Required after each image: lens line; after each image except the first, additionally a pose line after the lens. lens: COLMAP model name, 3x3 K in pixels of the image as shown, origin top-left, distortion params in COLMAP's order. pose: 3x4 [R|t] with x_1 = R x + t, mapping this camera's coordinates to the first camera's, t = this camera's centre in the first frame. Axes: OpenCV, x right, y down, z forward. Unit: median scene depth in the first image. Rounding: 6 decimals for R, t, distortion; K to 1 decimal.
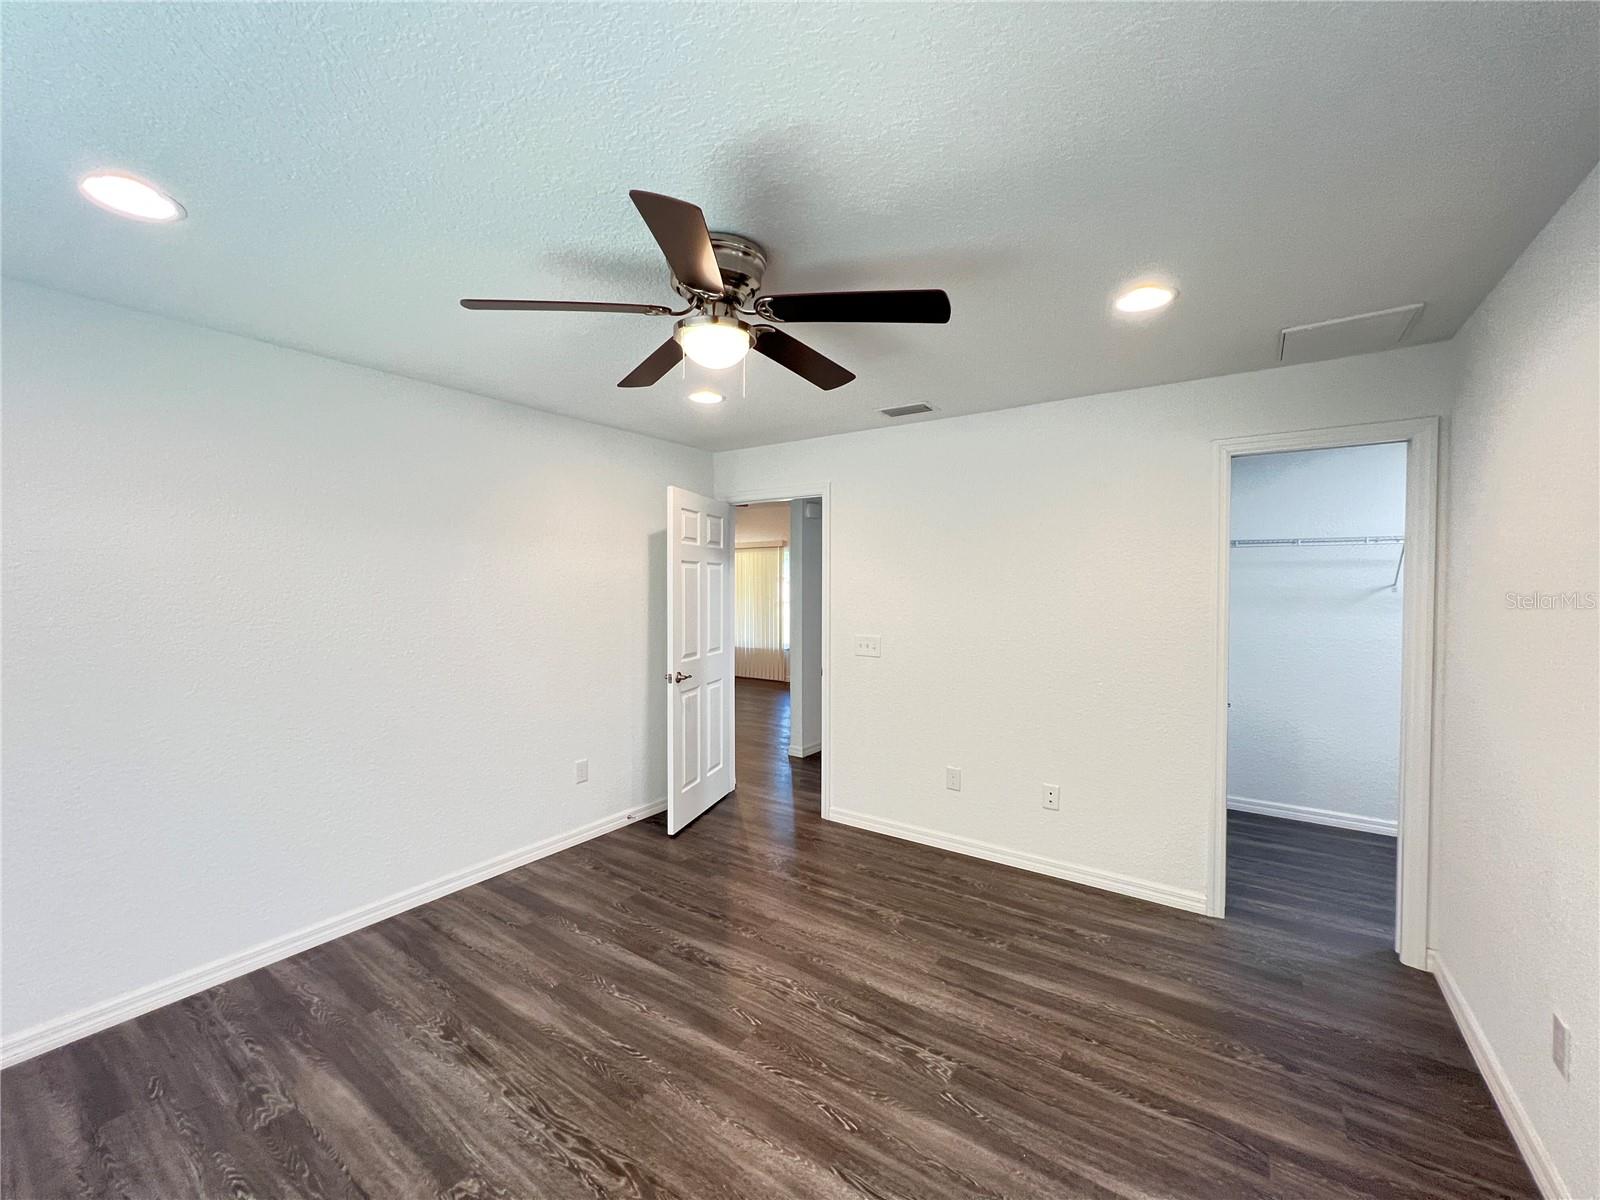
lens RADIAL K [[638.6, 0, 795.7], [0, 638.6, 598.3], [0, 0, 1]] dist [0.000225, 0.000250]
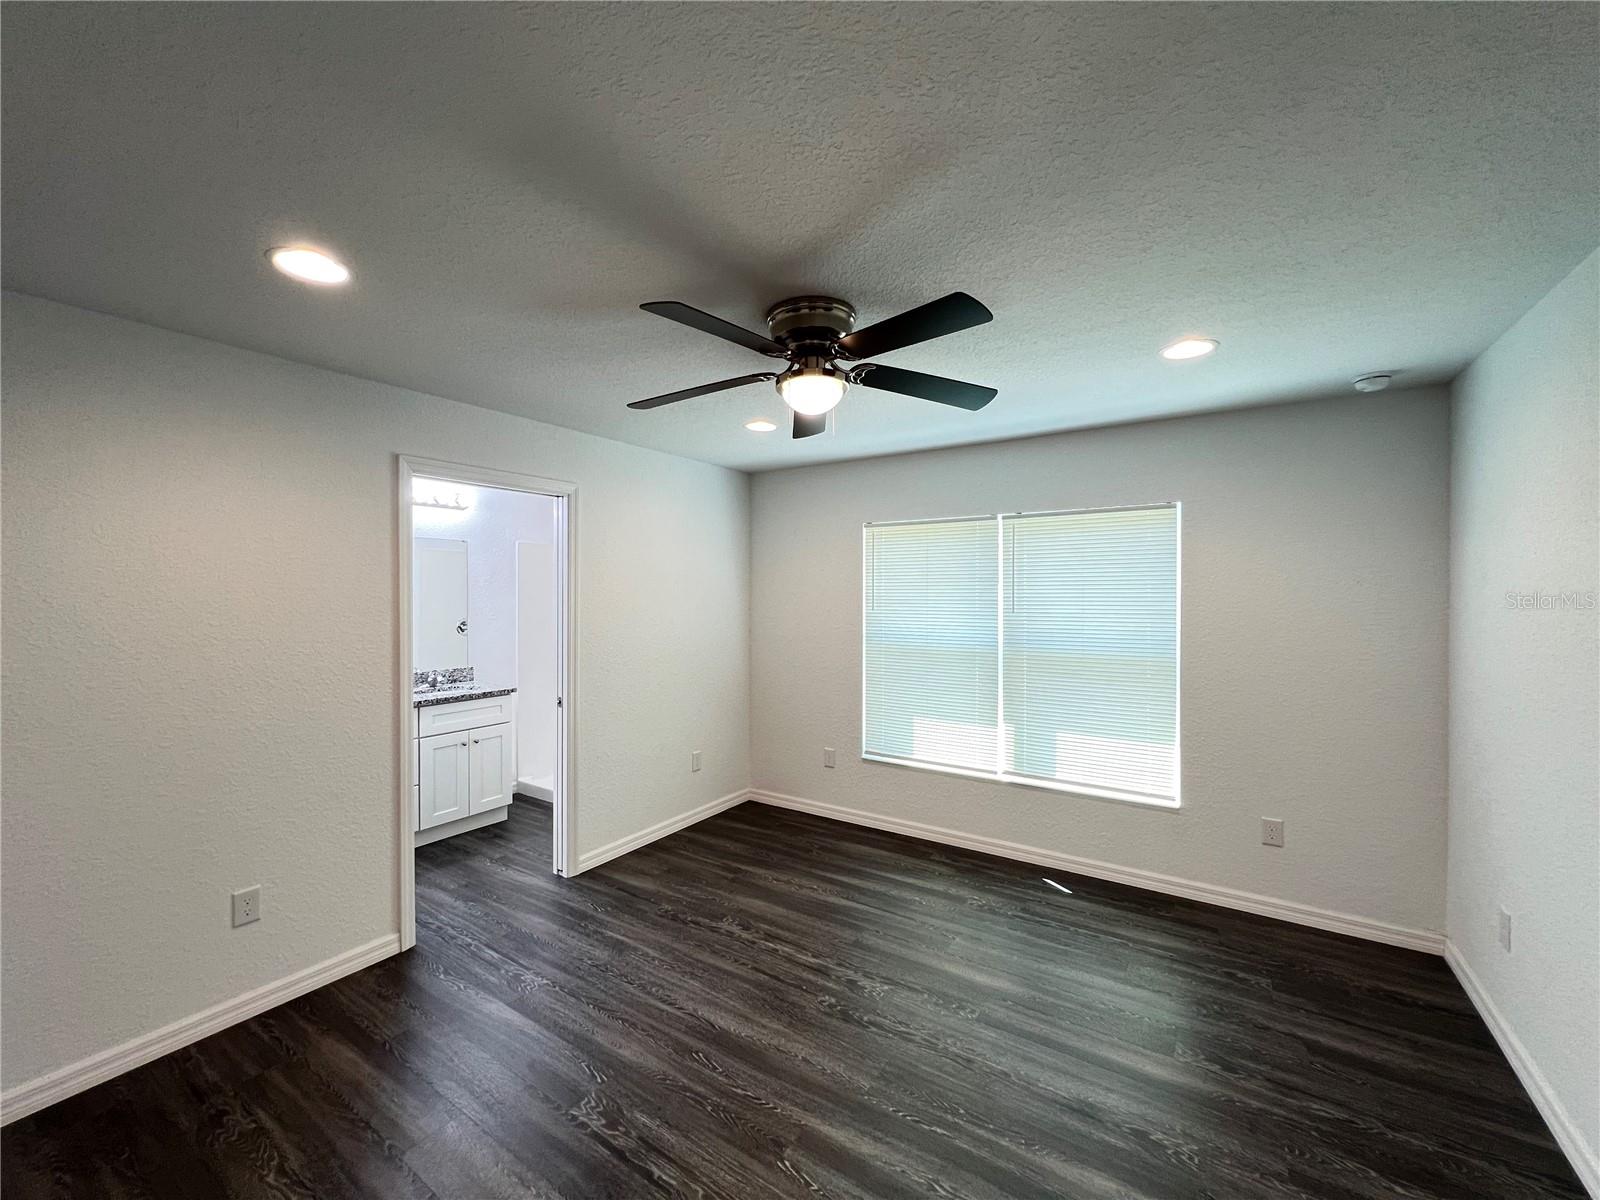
lens RADIAL K [[638.6, 0, 795.7], [0, 638.6, 598.3], [0, 0, 1]] dist [0.000225, 0.000250]
pose [[-0.999758, 0.002198, -0.021869, -0.066763], [0.001584, 0.999604, 0.028080, -0.062580], [0.021922, 0.028038, -0.999366, 1.953398]]
